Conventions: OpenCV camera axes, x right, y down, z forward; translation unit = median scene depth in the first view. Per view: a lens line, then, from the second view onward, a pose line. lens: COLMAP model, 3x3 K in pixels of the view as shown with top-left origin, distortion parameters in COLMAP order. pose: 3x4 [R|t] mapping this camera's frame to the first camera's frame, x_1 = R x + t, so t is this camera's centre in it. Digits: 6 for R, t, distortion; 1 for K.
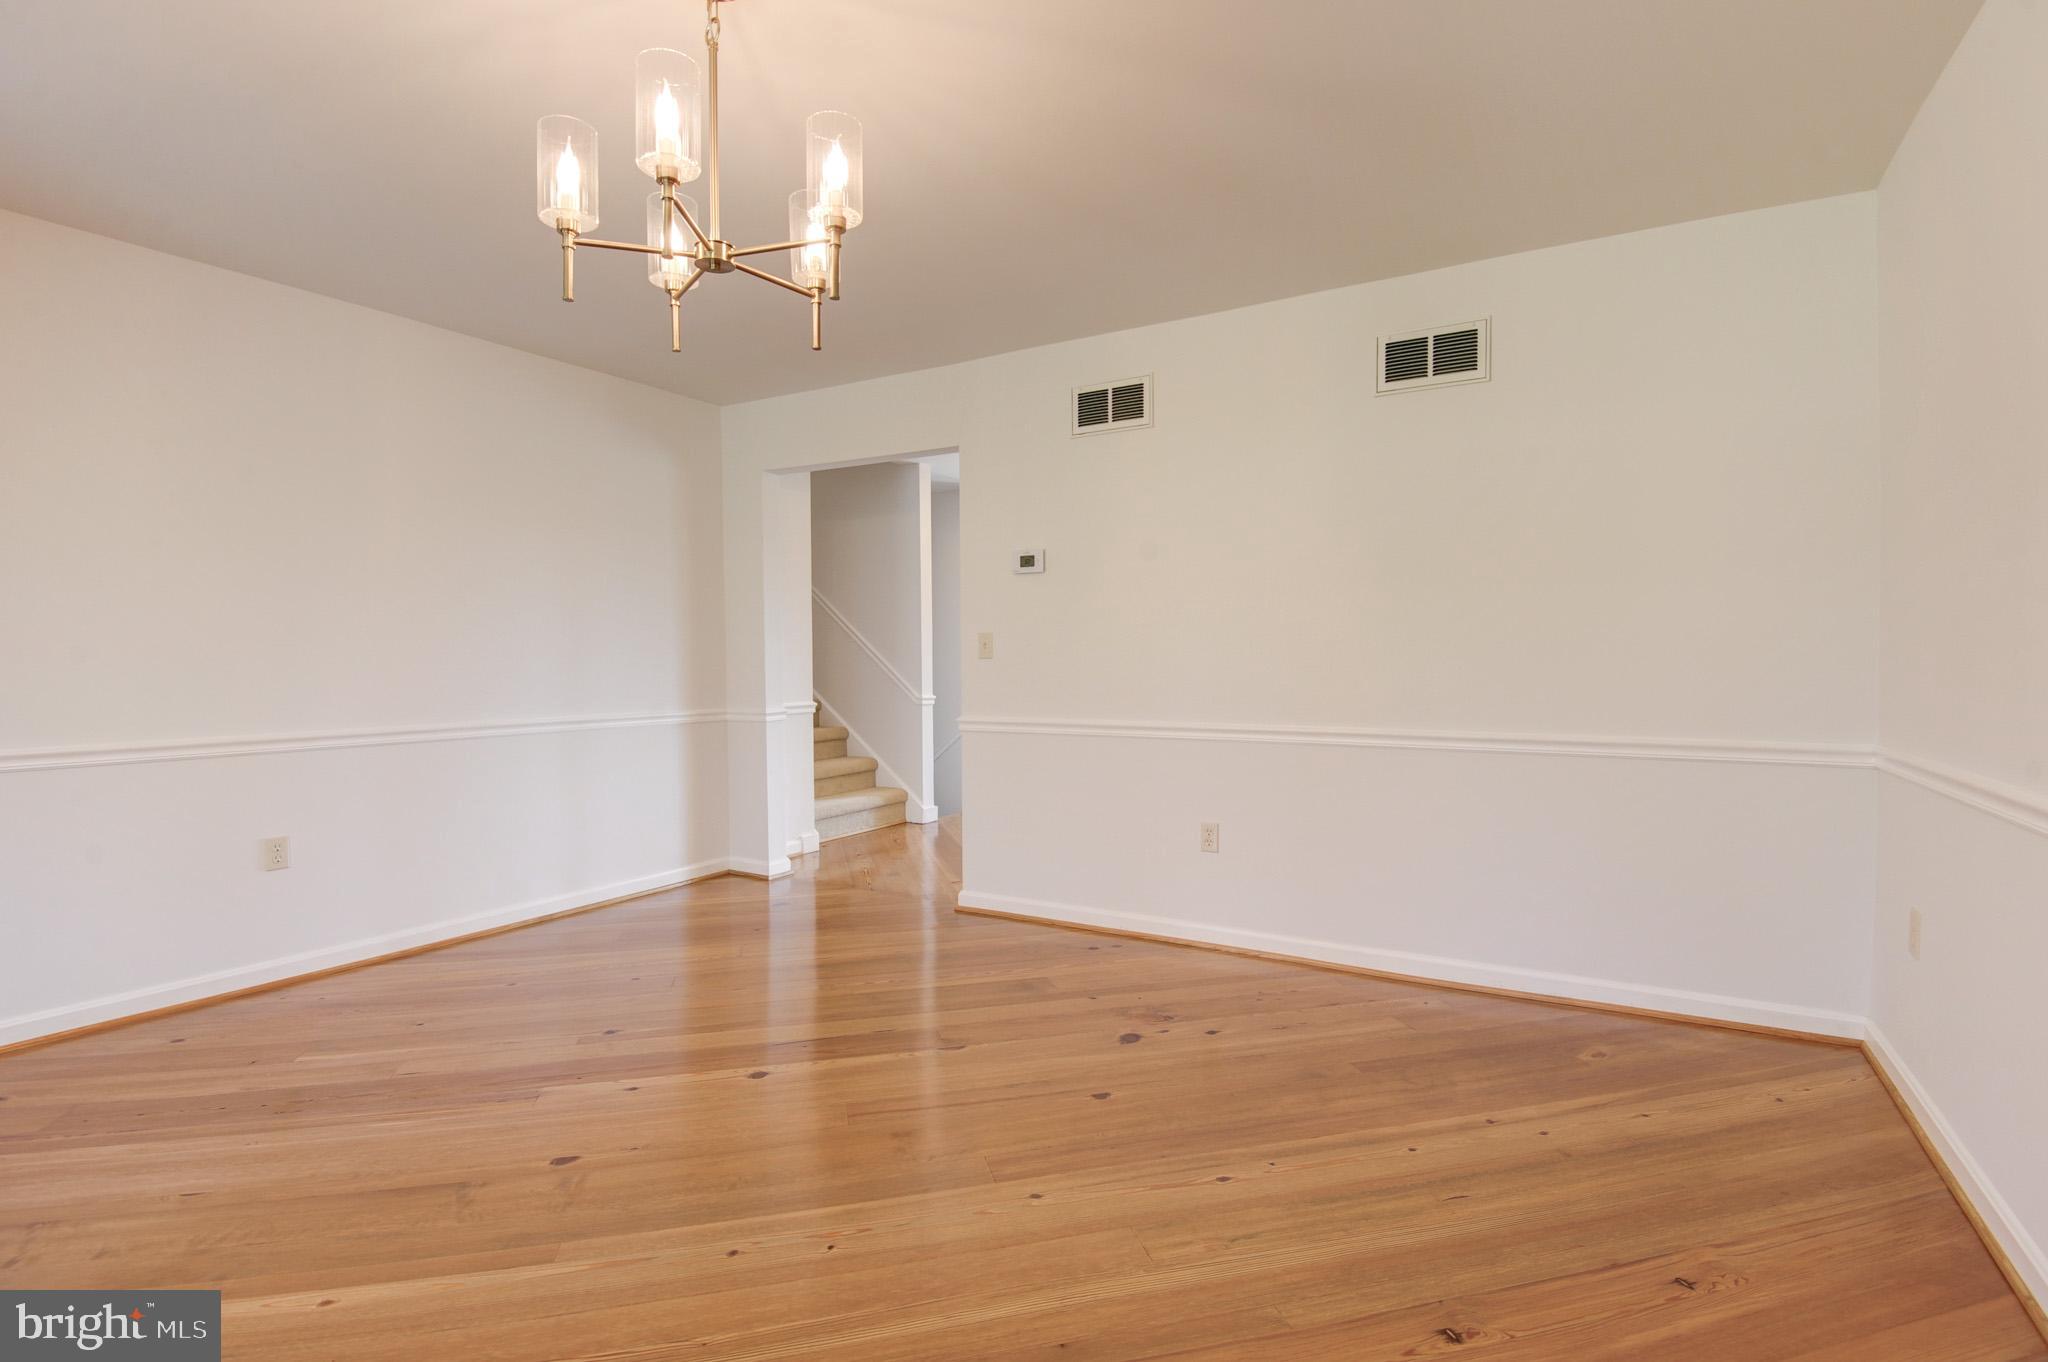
lens RADIAL K [[1025.3, 0, 996.7], [0, 1025.3, 681.1], [0, 0, 1]] dist [0.000021, -0.000056]
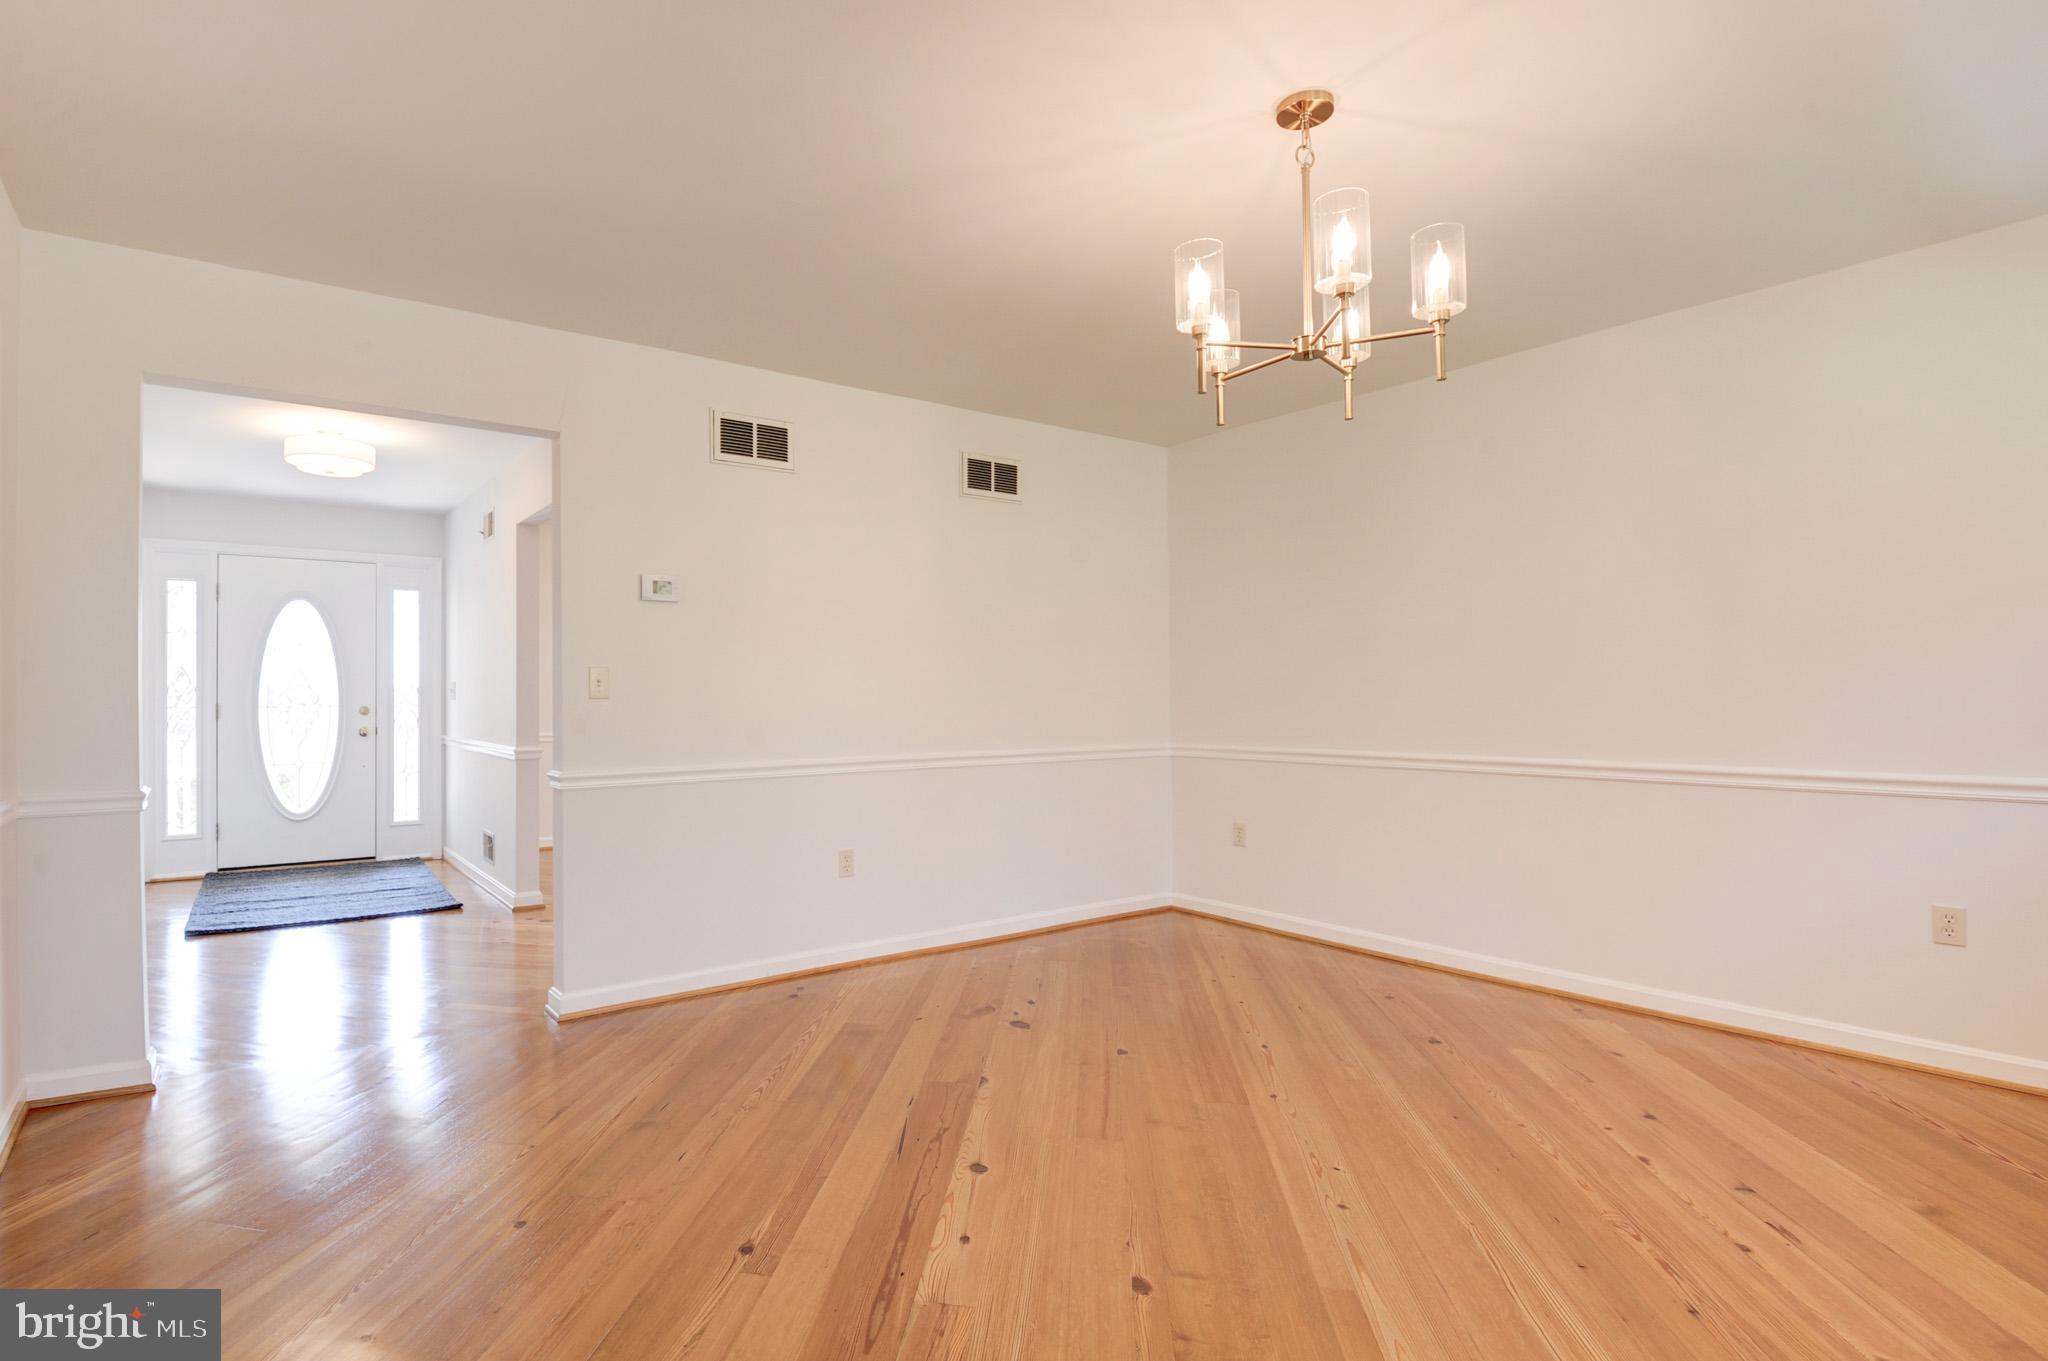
lens RADIAL K [[979.0, 0, 1023.9], [0, 979.0, 687.3], [0, 0, 1]] dist [0.000243, -0.035628]
pose [[0.366270, 0.011976, 0.930432, -0.759669], [0.023856, 0.999468, -0.022256, -0.007078], [-0.930203, 0.030348, 0.365789, 0.488635]]
